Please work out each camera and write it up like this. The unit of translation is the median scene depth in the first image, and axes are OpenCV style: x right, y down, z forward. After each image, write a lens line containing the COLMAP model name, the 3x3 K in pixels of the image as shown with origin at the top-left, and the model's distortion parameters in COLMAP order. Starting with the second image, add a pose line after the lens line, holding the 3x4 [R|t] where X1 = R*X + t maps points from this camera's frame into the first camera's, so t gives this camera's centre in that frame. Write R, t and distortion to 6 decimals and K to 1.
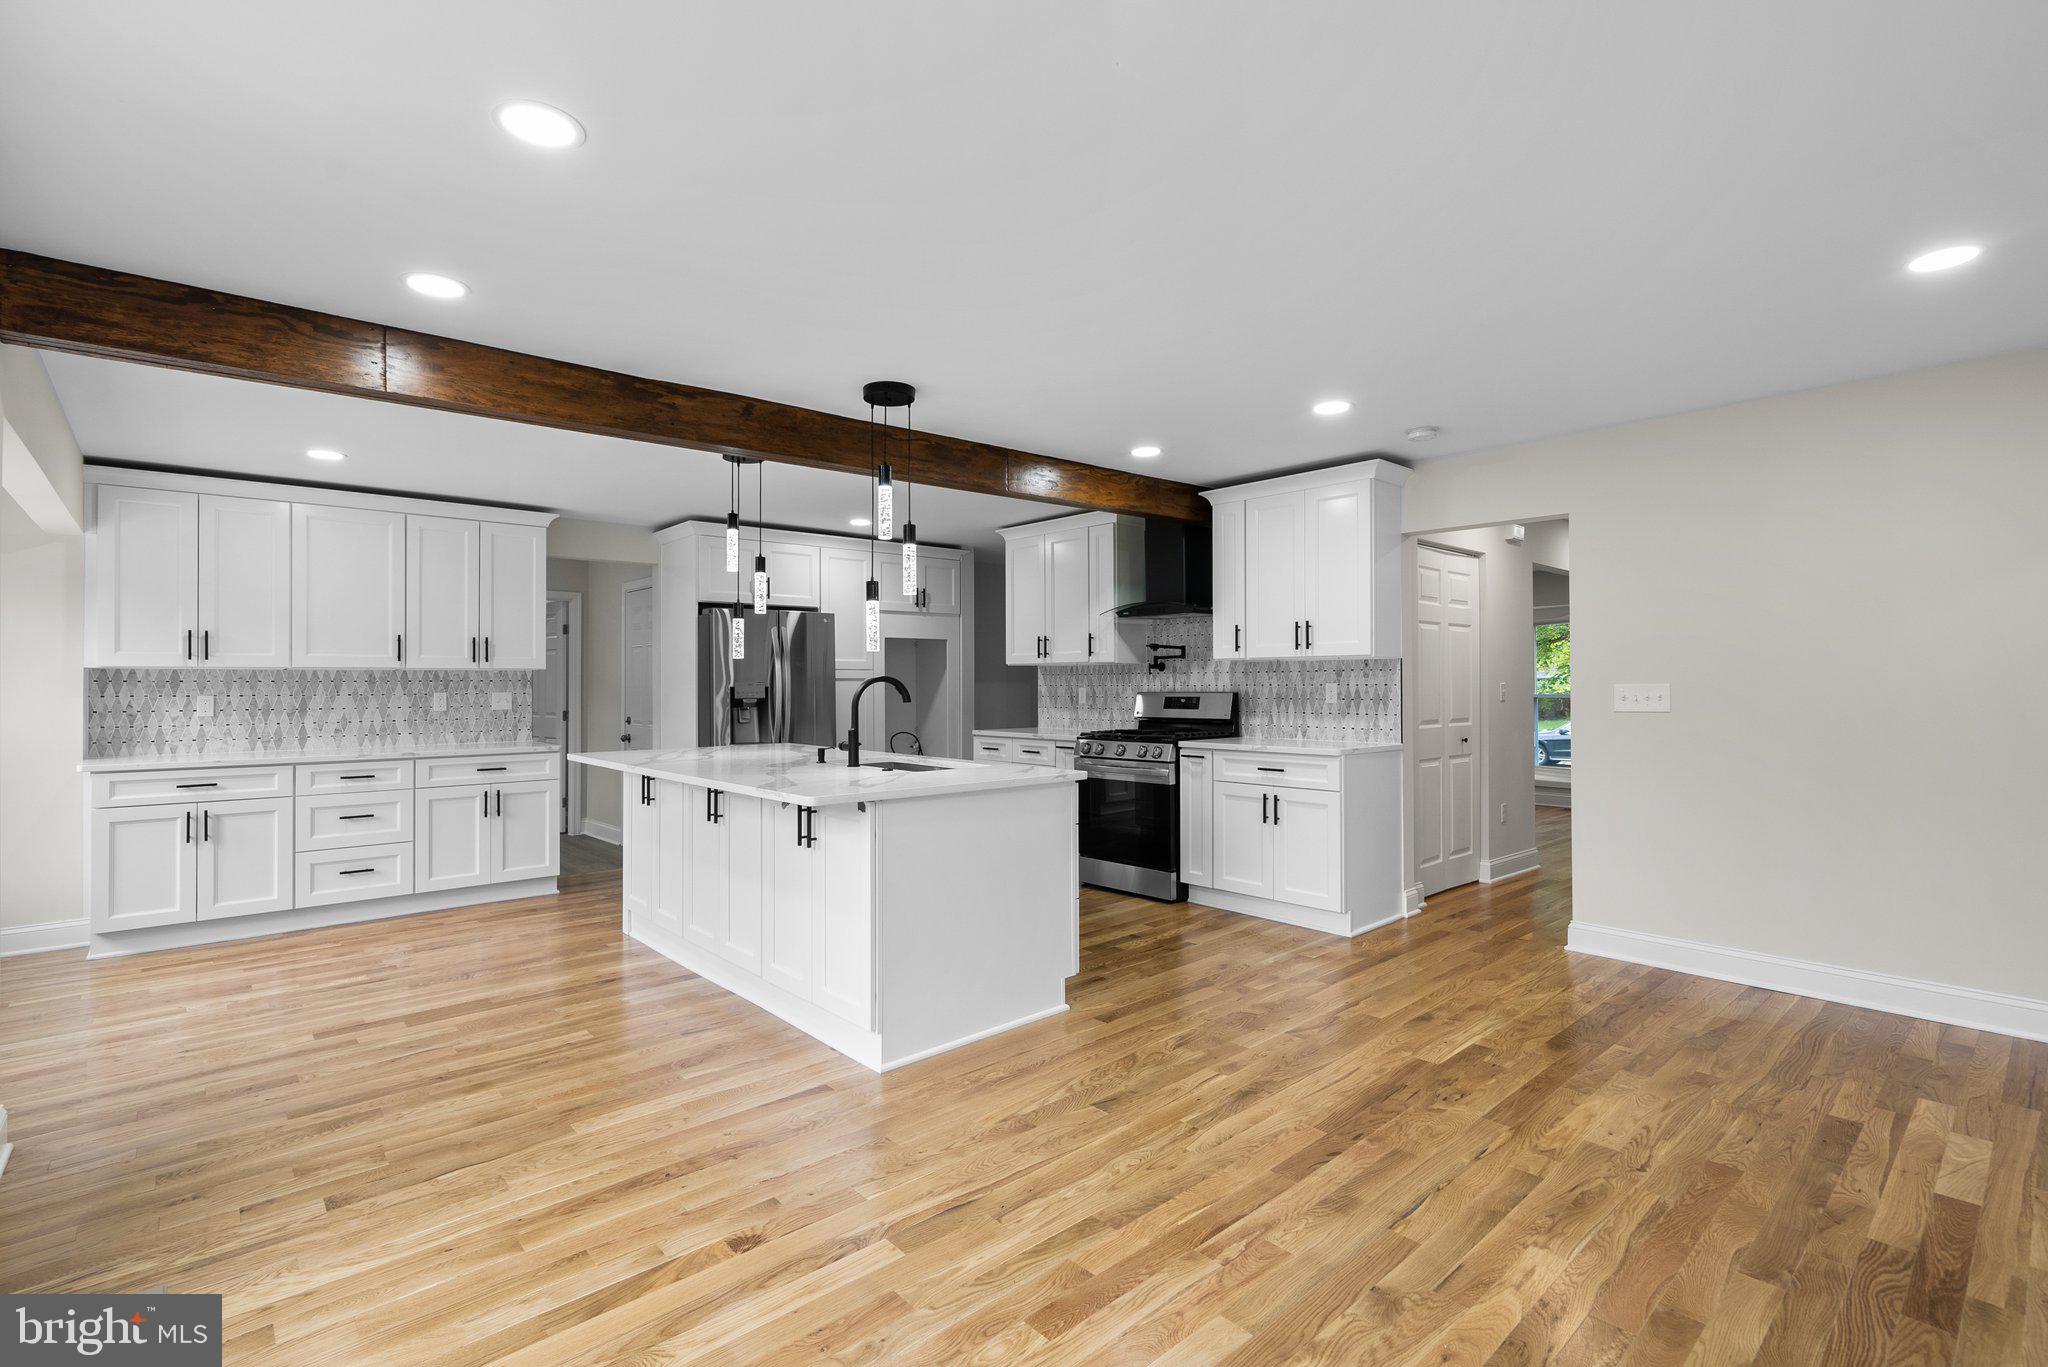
lens RADIAL K [[943.4, 0, 1016.6], [0, 943.4, 679.3], [0, 0, 1]] dist [0.001099, 0.001382]
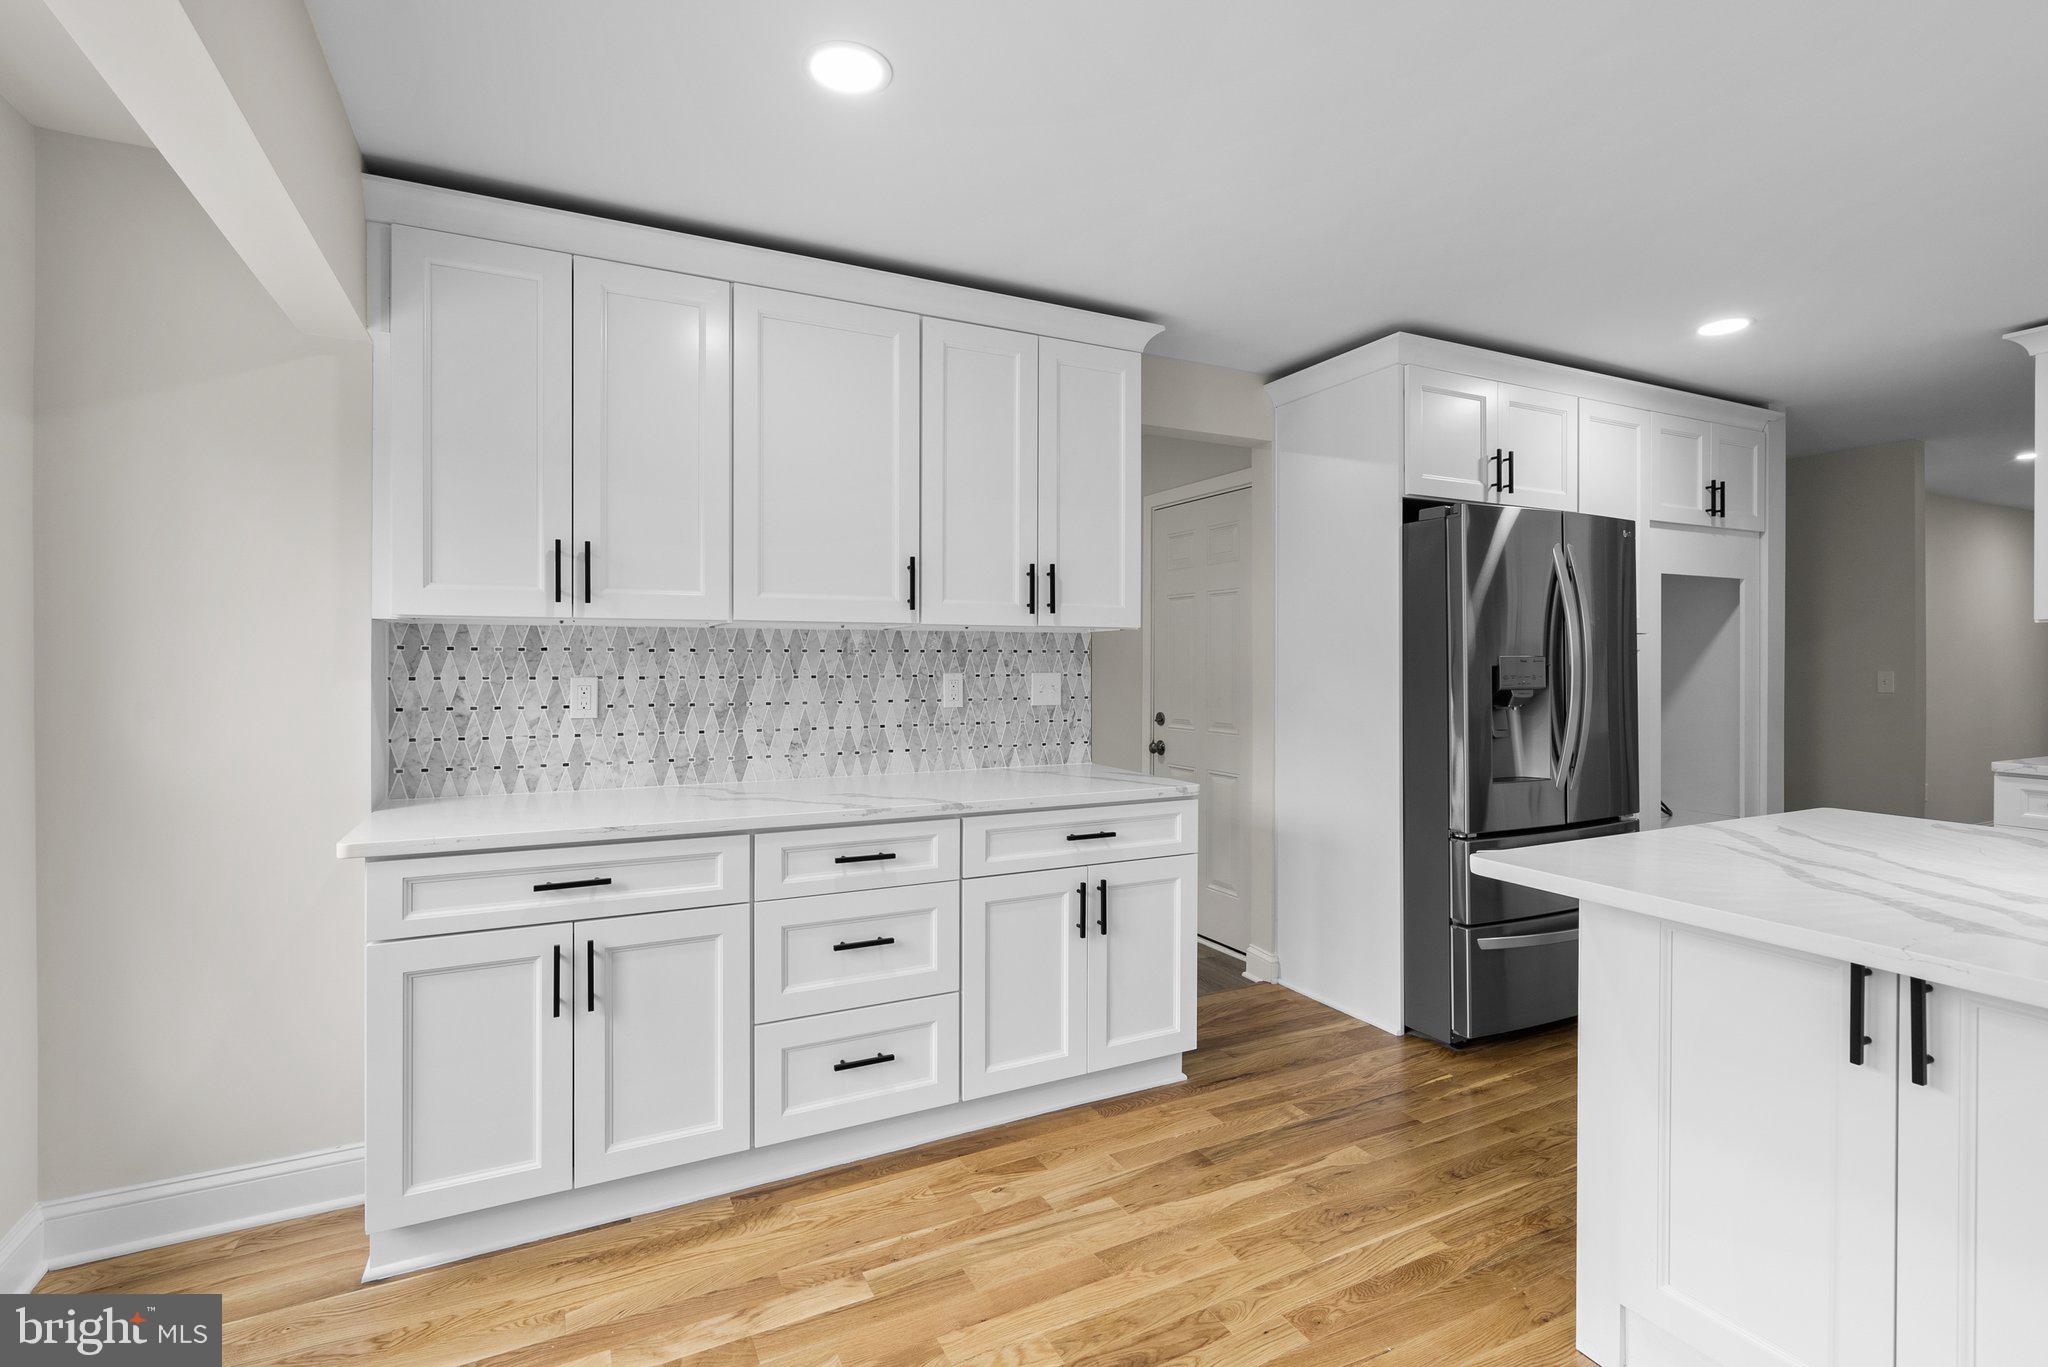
lens RADIAL K [[943.4, 0, 1025.8], [0, 943.4, 668.4], [0, 0, 1]] dist [0.001099, 0.001382]
pose [[0.967056, 0.006011, -0.254492, -0.490743], [-0.003020, 0.999922, 0.012141, 0.005552], [0.254546, -0.010972, 0.966999, 0.559755]]
